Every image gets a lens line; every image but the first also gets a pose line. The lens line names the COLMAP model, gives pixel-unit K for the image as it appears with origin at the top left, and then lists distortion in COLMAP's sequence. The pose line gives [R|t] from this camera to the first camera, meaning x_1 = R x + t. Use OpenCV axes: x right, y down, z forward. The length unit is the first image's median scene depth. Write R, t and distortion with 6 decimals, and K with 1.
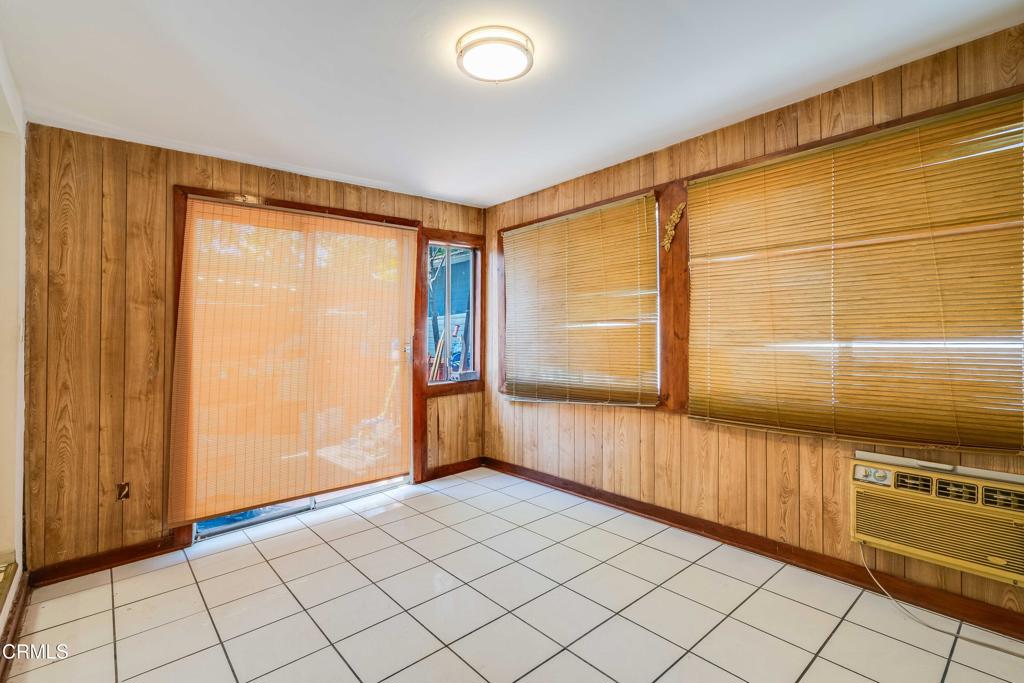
lens RADIAL K [[470.3, 0, 513.7], [0, 470.3, 331.8], [0, 0, 1]] dist [-0.011073, -0.000593]
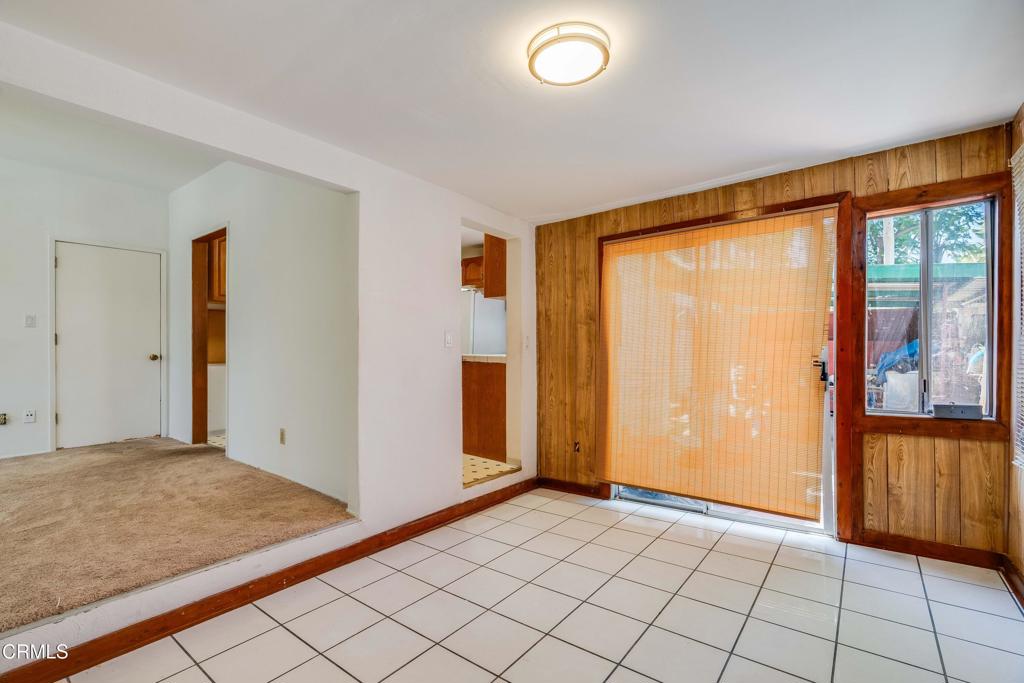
lens RADIAL K [[470.3, 0, 518.6], [0, 470.3, 348.8], [0, 0, 1]] dist [-0.011073, -0.000593]
pose [[0.192239, 0.012627, -0.981267, 0.438408], [0.012493, 0.999805, 0.015313, -0.005219], [0.981269, -0.015202, 0.192044, 0.353960]]
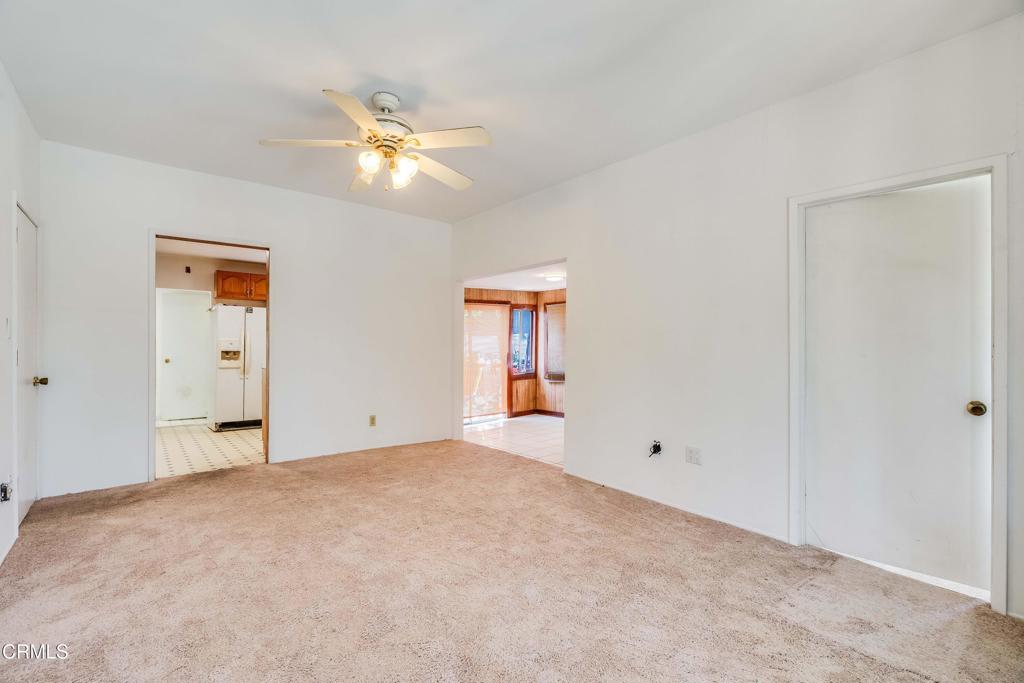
lens RADIAL K [[470.3, 0, 520.8], [0, 470.3, 338.9], [0, 0, 1]] dist [-0.011073, -0.000593]
pose [[0.999845, 0.006371, -0.016401, -0.115320], [-0.006332, 0.999977, 0.002453, -0.064083], [0.016416, -0.002349, 0.999862, -1.278368]]
